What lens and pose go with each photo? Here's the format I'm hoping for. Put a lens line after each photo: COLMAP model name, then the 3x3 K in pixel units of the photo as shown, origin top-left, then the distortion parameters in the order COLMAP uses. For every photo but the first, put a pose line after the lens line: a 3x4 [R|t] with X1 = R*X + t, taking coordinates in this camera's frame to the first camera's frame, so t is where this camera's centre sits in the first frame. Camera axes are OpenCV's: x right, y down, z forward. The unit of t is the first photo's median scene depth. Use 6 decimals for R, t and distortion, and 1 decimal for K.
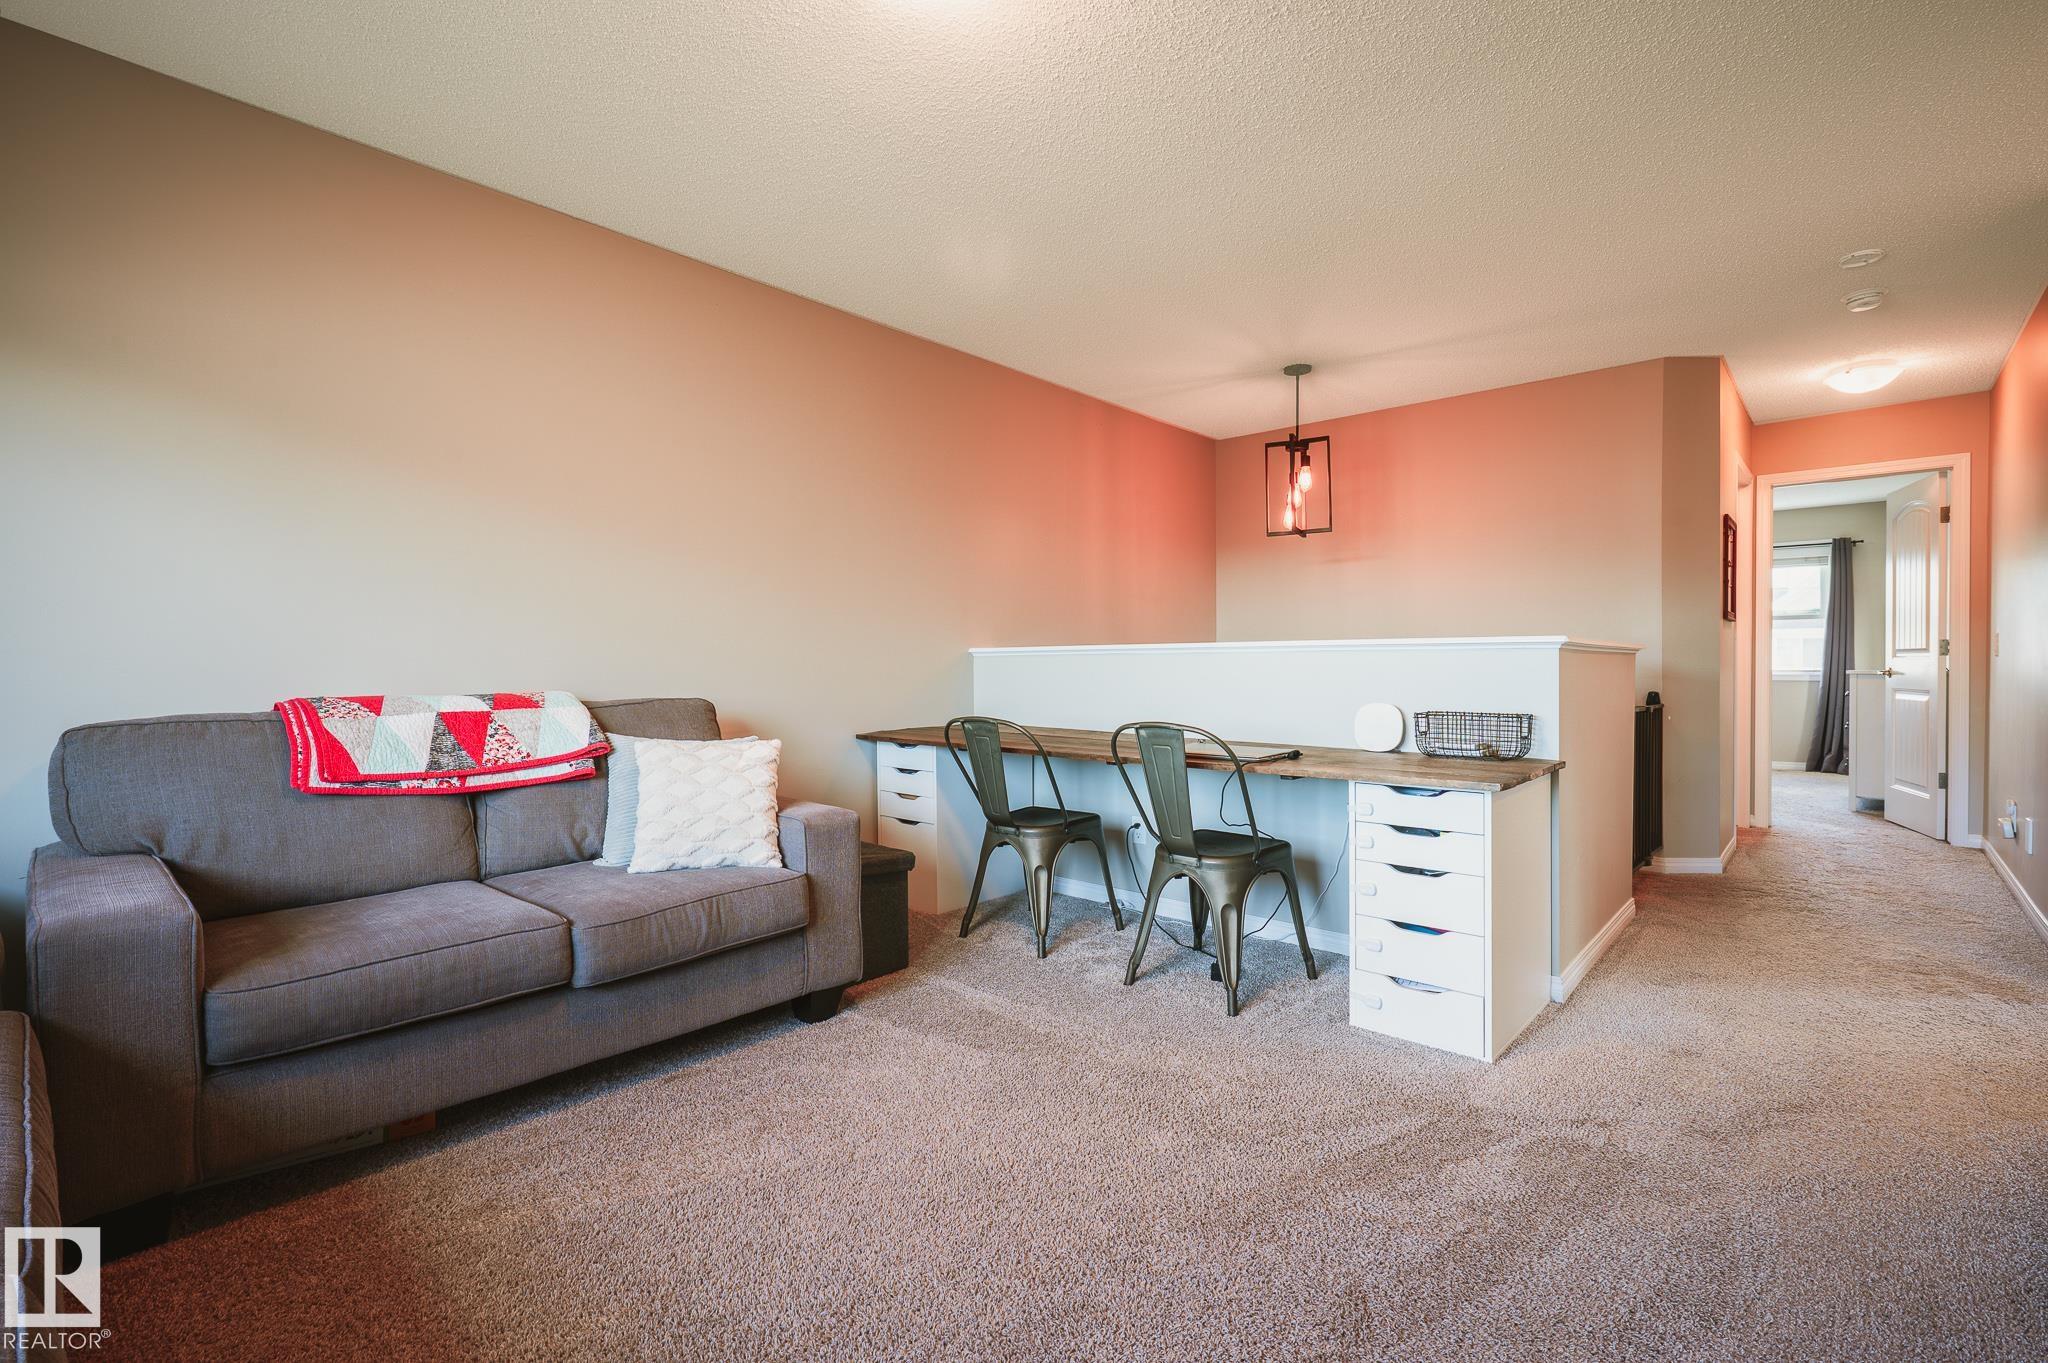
lens RADIAL K [[922.5, 0, 1025.4], [0, 922.5, 675.4], [0, 0, 1]] dist [-0.001168, -0.000254]
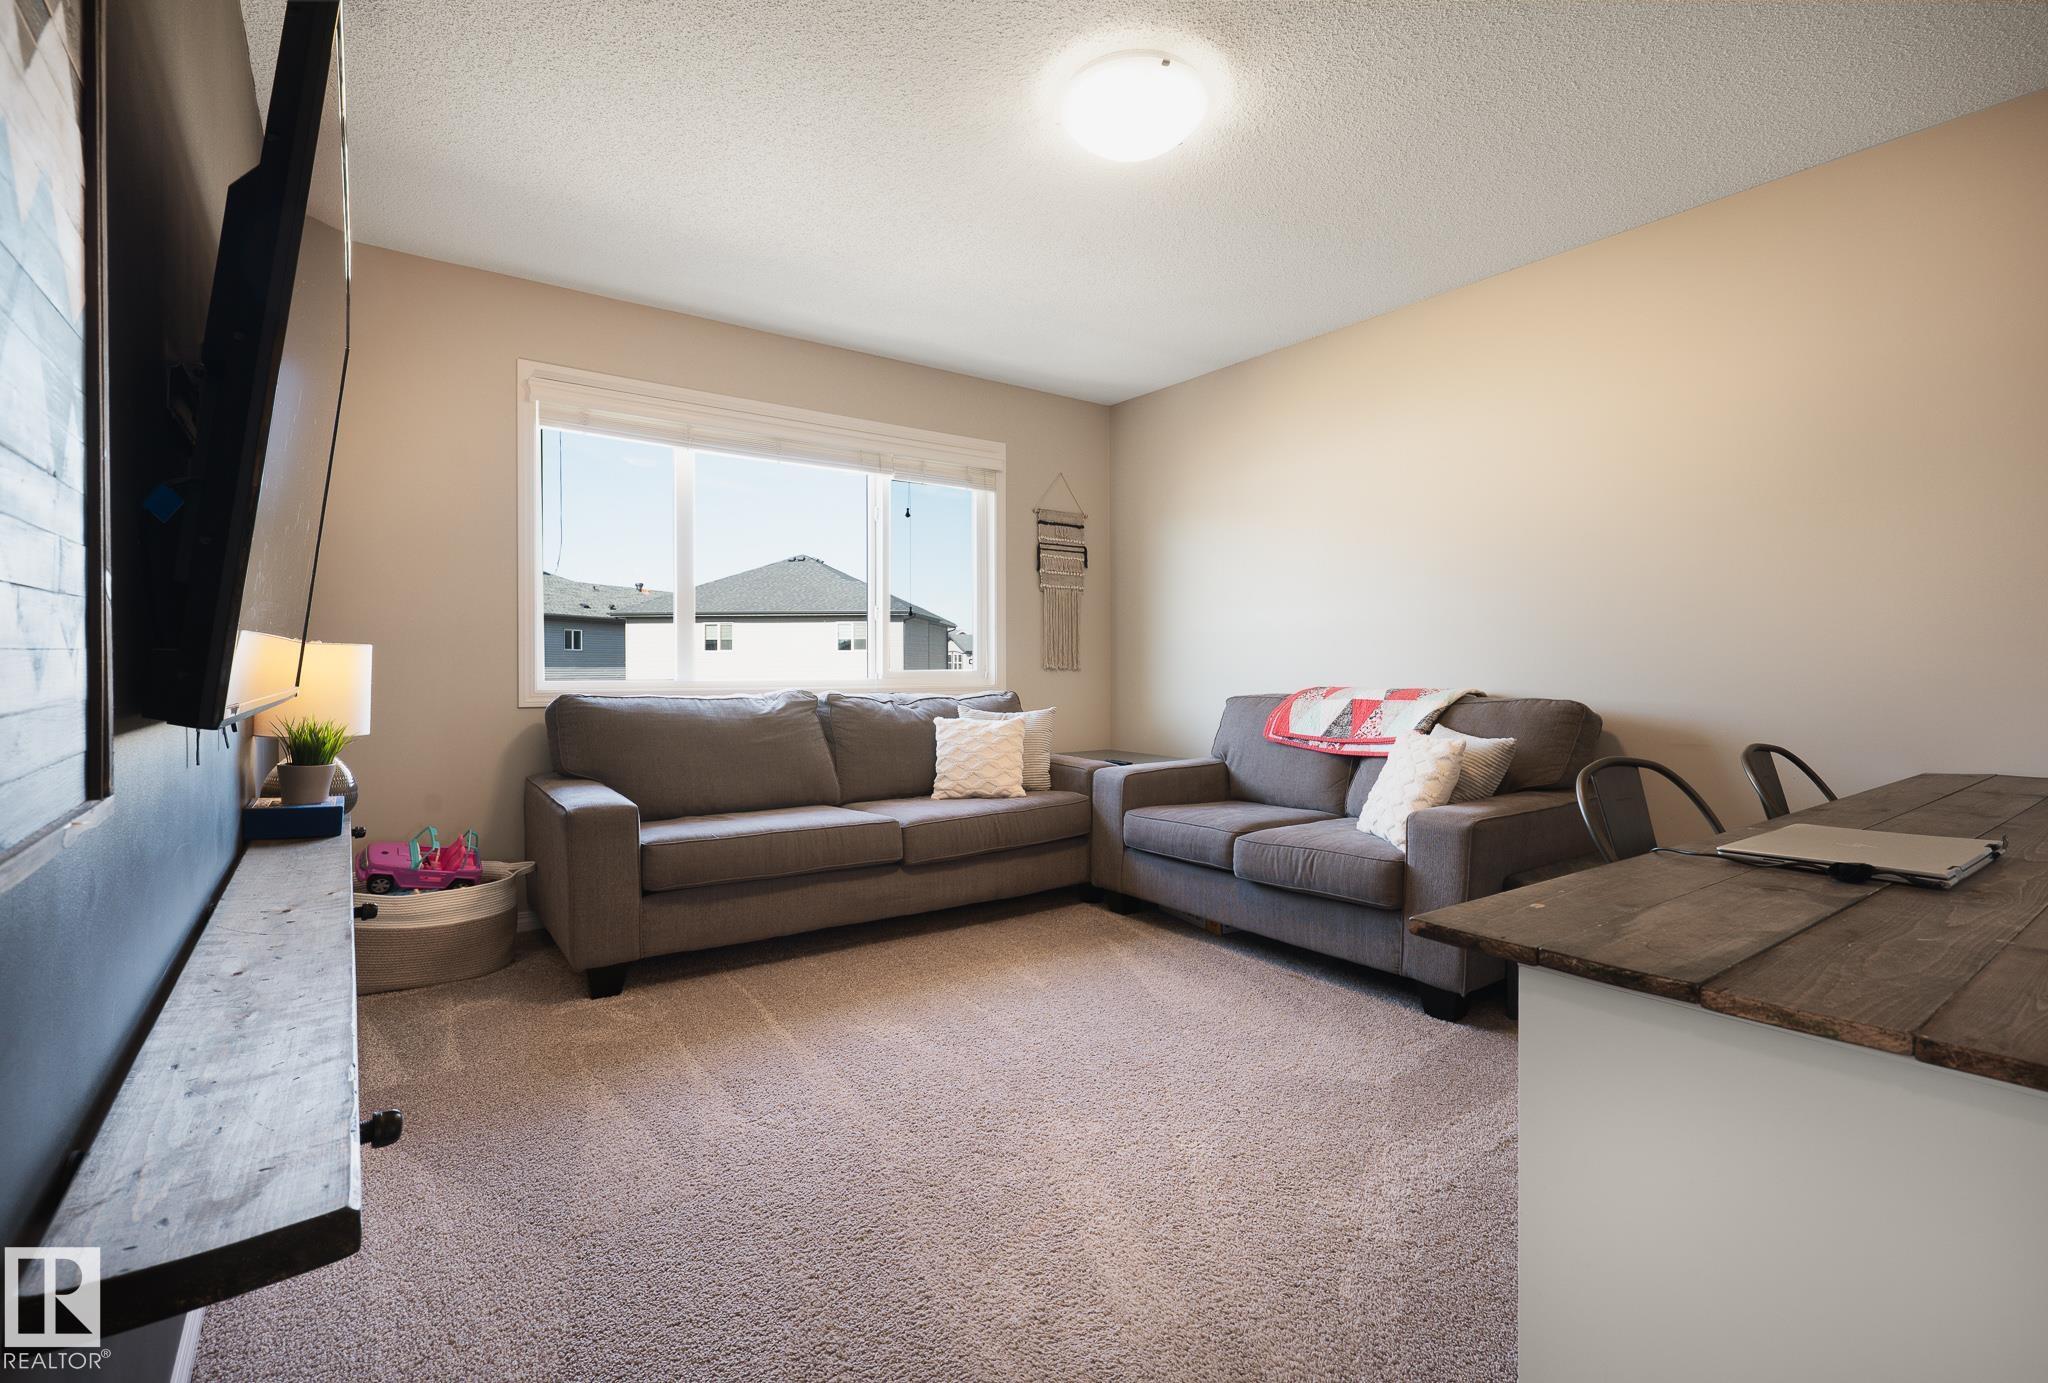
lens RADIAL K [[922.5, 0, 1028.0], [0, 922.5, 691.0], [0, 0, 1]] dist [-0.001168, -0.000254]
pose [[-0.235610, 0.011013, -0.971785, 0.958534], [-0.005388, 0.999906, 0.012638, 0.012394], [0.971833, 0.008214, -0.235528, 0.906574]]
